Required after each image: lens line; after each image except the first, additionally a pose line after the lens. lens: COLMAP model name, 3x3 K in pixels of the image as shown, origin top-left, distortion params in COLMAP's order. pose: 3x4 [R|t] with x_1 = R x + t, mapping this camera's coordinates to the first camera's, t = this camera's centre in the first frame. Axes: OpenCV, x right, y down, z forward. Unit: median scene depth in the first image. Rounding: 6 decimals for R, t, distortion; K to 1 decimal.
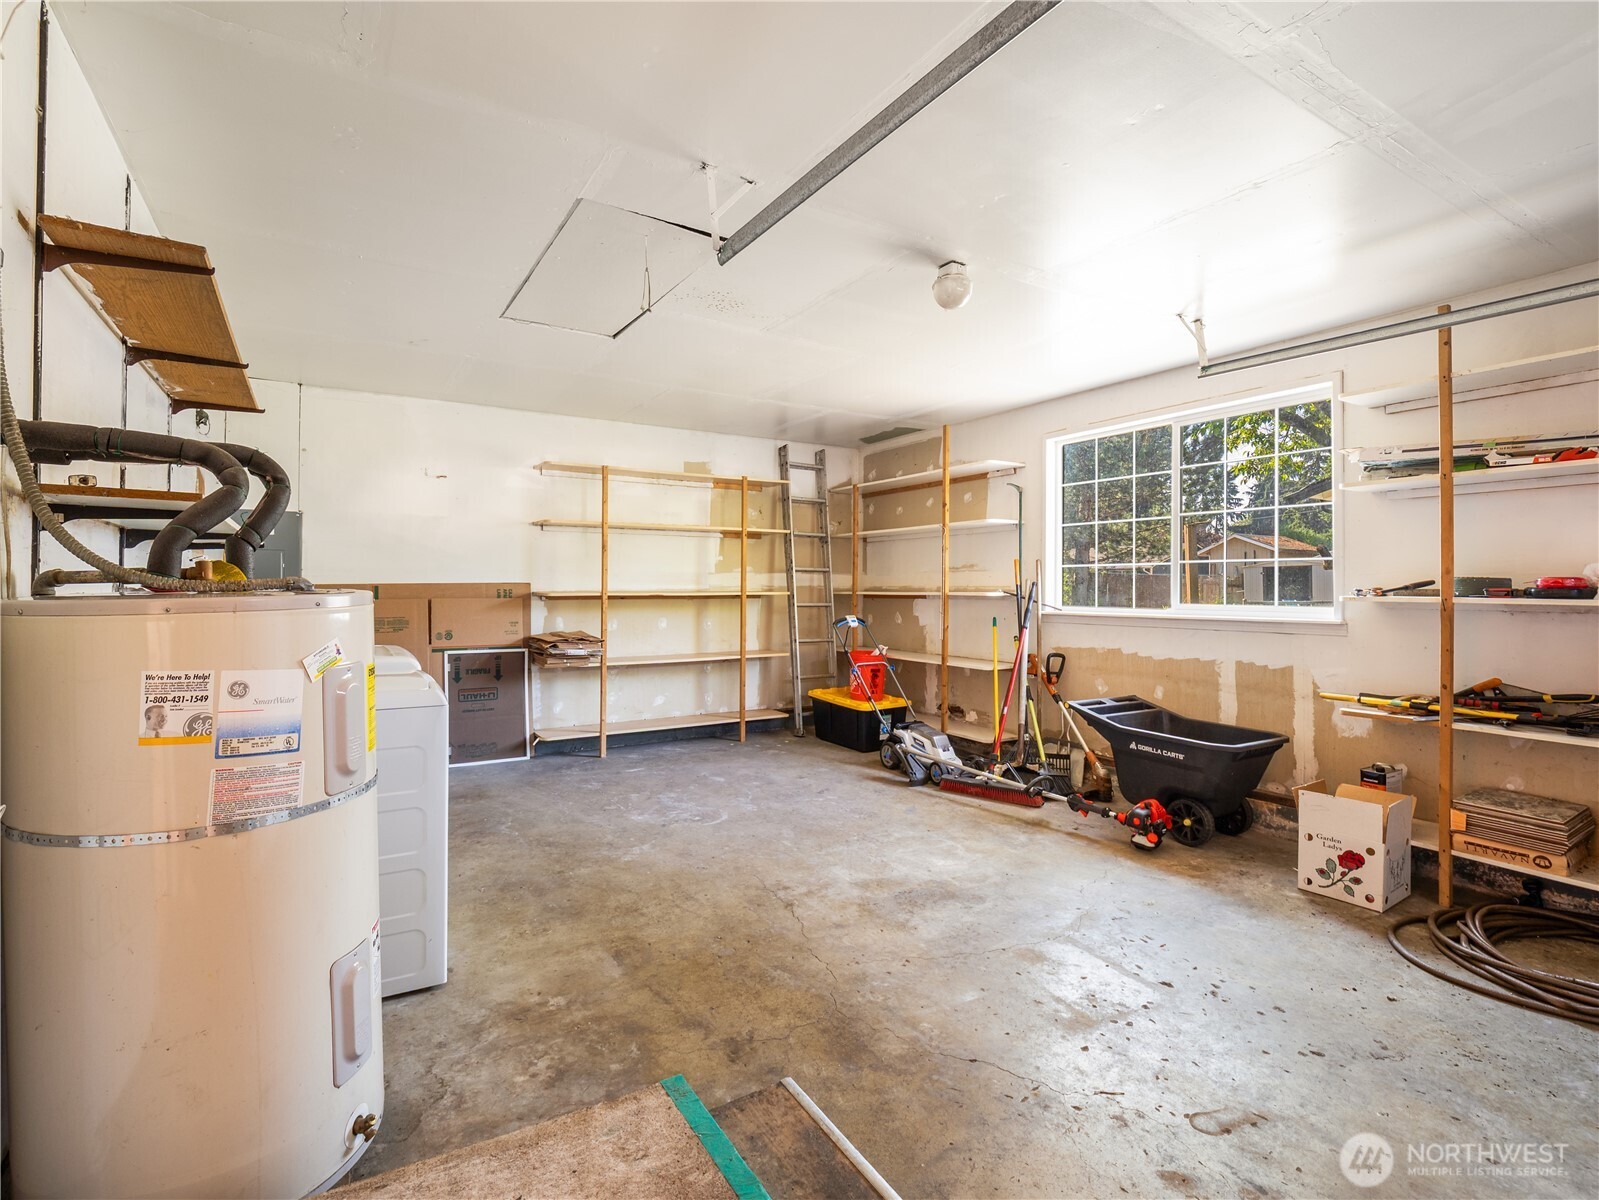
lens RADIAL K [[773.0, 0, 796.8], [0, 773.0, 596.3], [0, 0, 1]] dist [-0.005025, -0.007084]
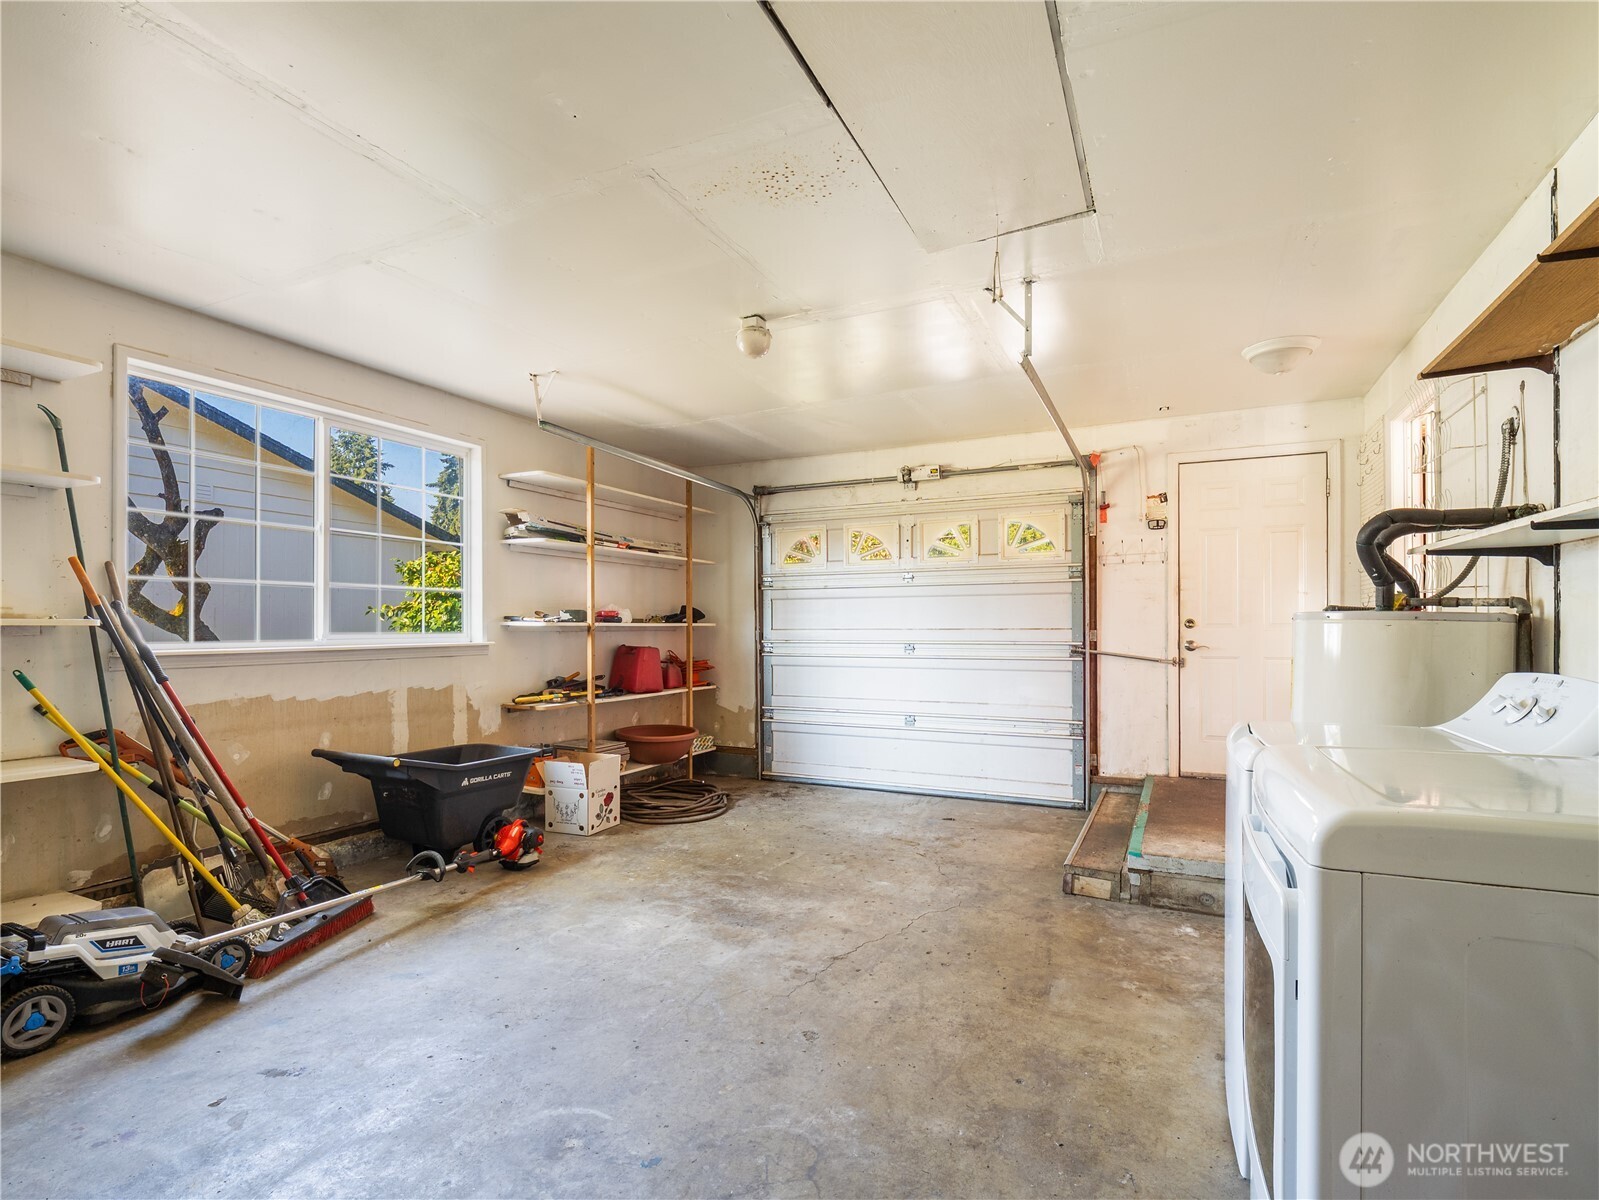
lens RADIAL K [[773.0, 0, 796.8], [0, 773.0, 596.3], [0, 0, 1]] dist [-0.005025, -0.007084]
pose [[-0.537144, 0.027992, 0.843026, -0.658082], [0.007917, 0.999572, -0.028145, -0.004344], [-0.843453, -0.008444, -0.537136, 1.312842]]
